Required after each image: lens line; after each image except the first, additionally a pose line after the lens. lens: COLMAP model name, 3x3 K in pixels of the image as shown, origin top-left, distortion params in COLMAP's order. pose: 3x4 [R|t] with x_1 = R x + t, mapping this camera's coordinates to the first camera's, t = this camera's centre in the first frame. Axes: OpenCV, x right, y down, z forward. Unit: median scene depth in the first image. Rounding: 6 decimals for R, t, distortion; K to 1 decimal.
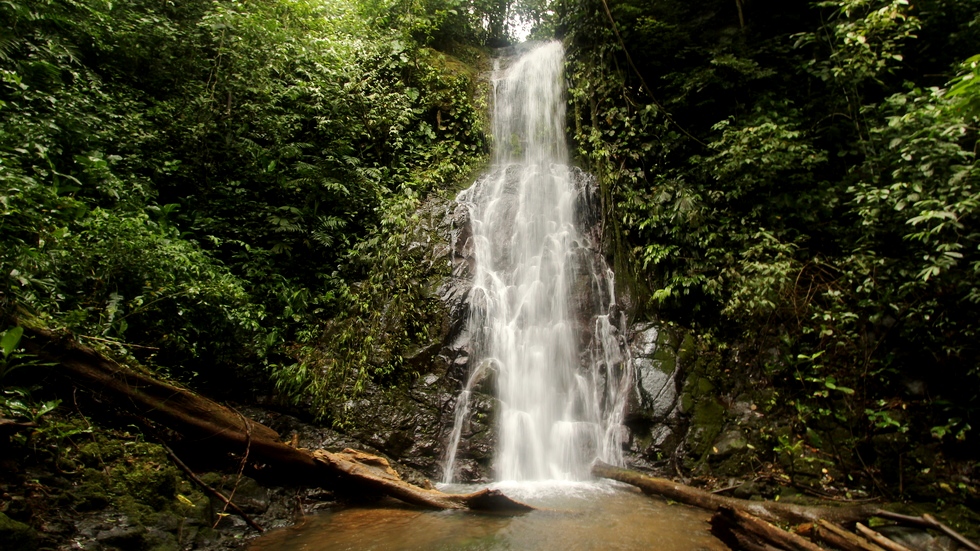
lens RADIAL K [[459.4, 0, 486.9], [0, 459.4, 265.7], [0, 0, 1]] dist [-0.015478, 0.000495]
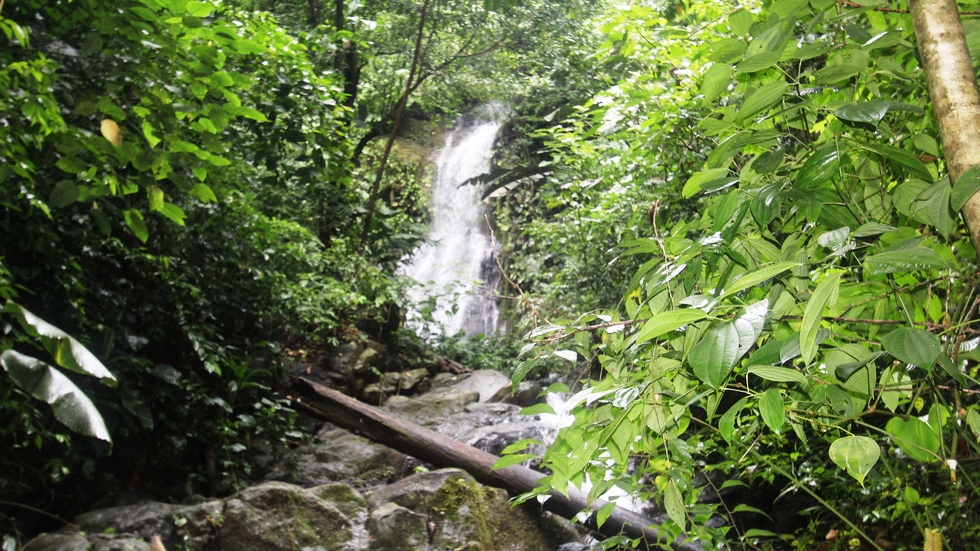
lens RADIAL K [[947.5, 0, 490.0], [0, 947.5, 275.5], [0, 0, 1]] dist [0.012334, 0.004546]
pose [[0.995428, -0.004019, -0.095430, 0.494659], [-0.005680, 0.994855, -0.101152, 0.186058], [0.095345, 0.101231, 0.990284, -1.837209]]
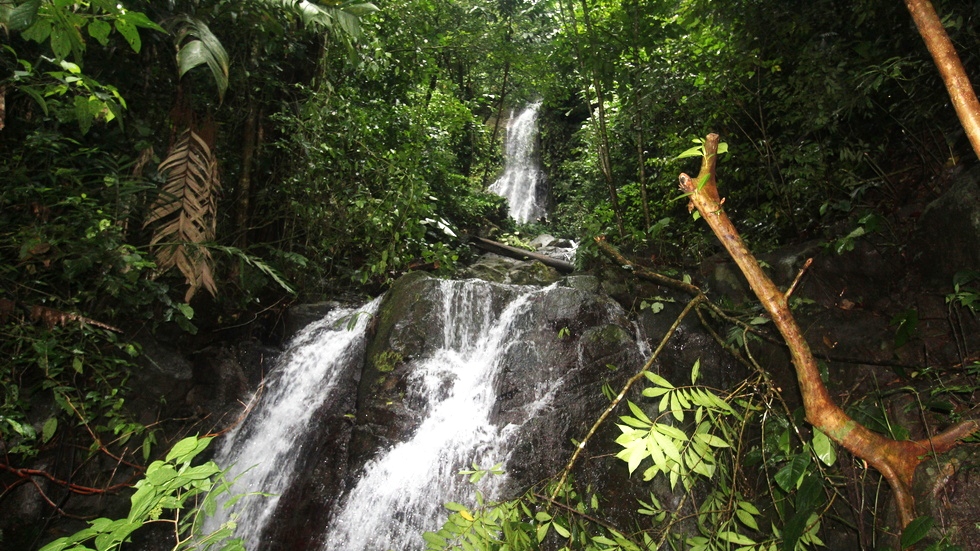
lens RADIAL K [[682.8, 0, 490.0], [0, 682.8, 275.5], [0, 0, 1]] dist [-0.001277, -0.000077]
pose [[0.983924, -0.046597, -0.172399, 0.552618], [0.049518, 0.998693, 0.012676, 0.265593], [0.171583, -0.021009, 0.984946, -2.570863]]
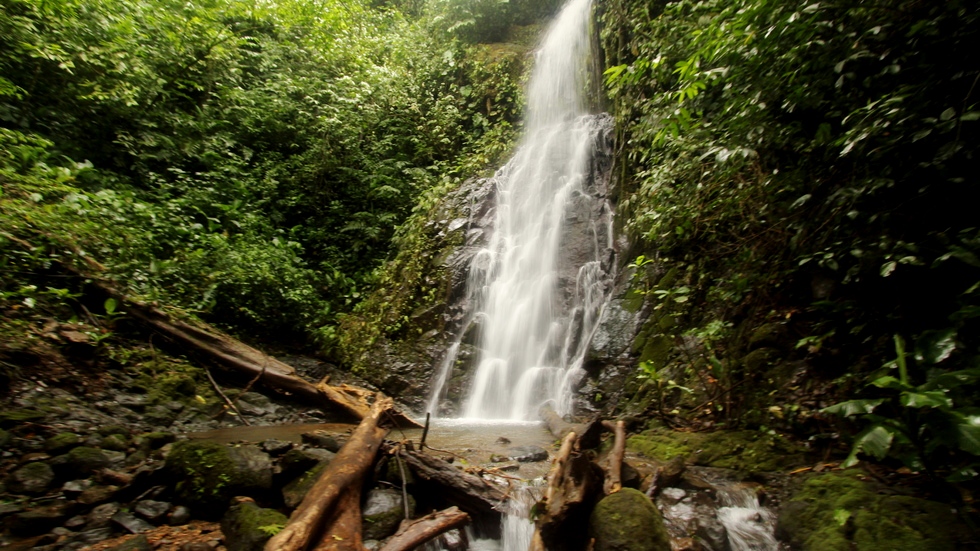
lens RADIAL K [[459.4, 0, 486.9], [0, 459.4, 265.7], [0, 0, 1]] dist [-0.015478, 0.000495]
pose [[0.850031, -0.131674, -0.510009, 0.477982], [0.137428, 0.990155, -0.026587, 0.098011], [0.508488, -0.047489, 0.859758, 0.060206]]
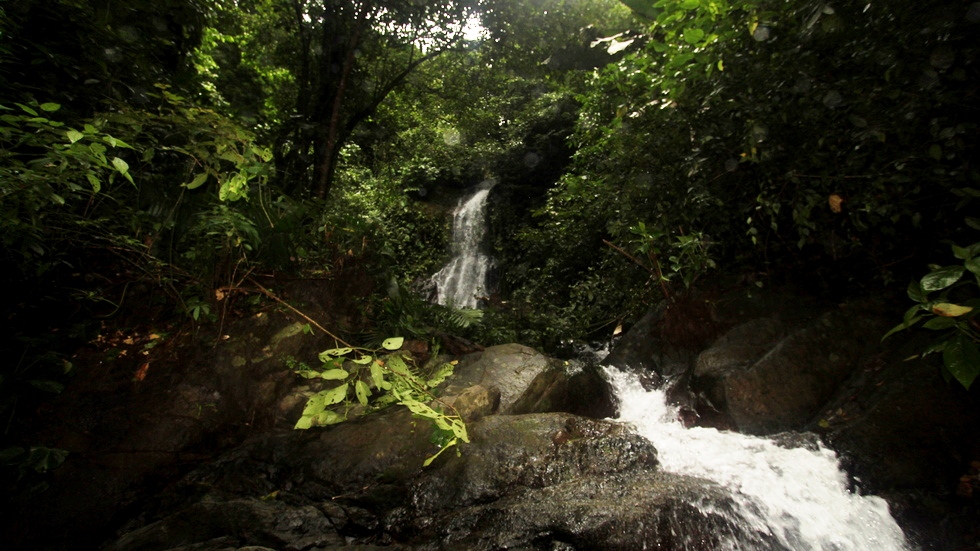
lens RADIAL K [[459.4, 0, 486.9], [0, 459.4, 265.7], [0, 0, 1]] dist [-0.015478, 0.000495]
pose [[0.990938, -0.091121, -0.098684, 0.405113], [0.073014, 0.982097, -0.173652, 0.184055], [0.112741, 0.164873, 0.979850, -1.029713]]
